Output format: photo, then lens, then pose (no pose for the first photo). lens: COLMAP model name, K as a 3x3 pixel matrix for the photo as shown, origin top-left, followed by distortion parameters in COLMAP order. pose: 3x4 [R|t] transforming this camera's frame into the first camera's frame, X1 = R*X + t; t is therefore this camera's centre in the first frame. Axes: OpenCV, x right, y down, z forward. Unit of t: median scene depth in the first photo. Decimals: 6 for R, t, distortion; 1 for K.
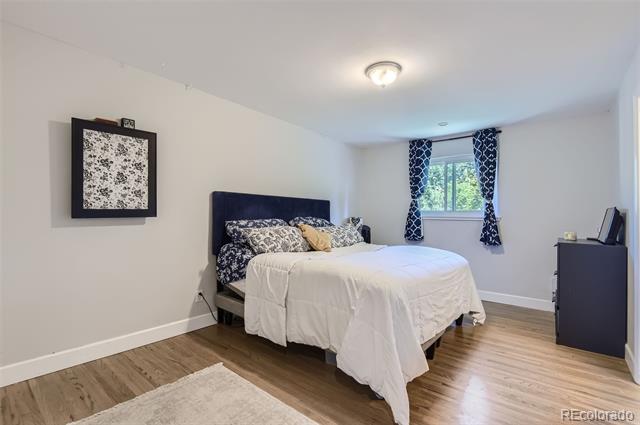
lens RADIAL K [[298.7, 0, 319.4], [0, 298.7, 210.9], [0, 0, 1]] dist [0.001575, -0.004365]
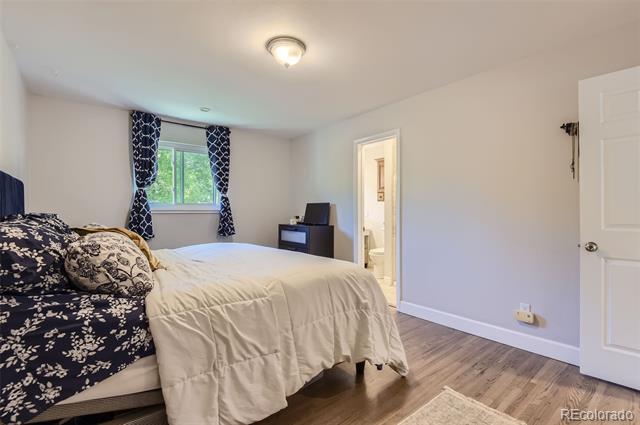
lens RADIAL K [[298.7, 0, 319.0], [0, 298.7, 214.5], [0, 0, 1]] dist [0.001575, -0.004365]
pose [[0.196289, -0.026057, 0.980200, -0.430057], [-0.010845, 0.999528, 0.028743, 0.003505], [-0.980486, -0.016272, 0.195913, 0.467382]]
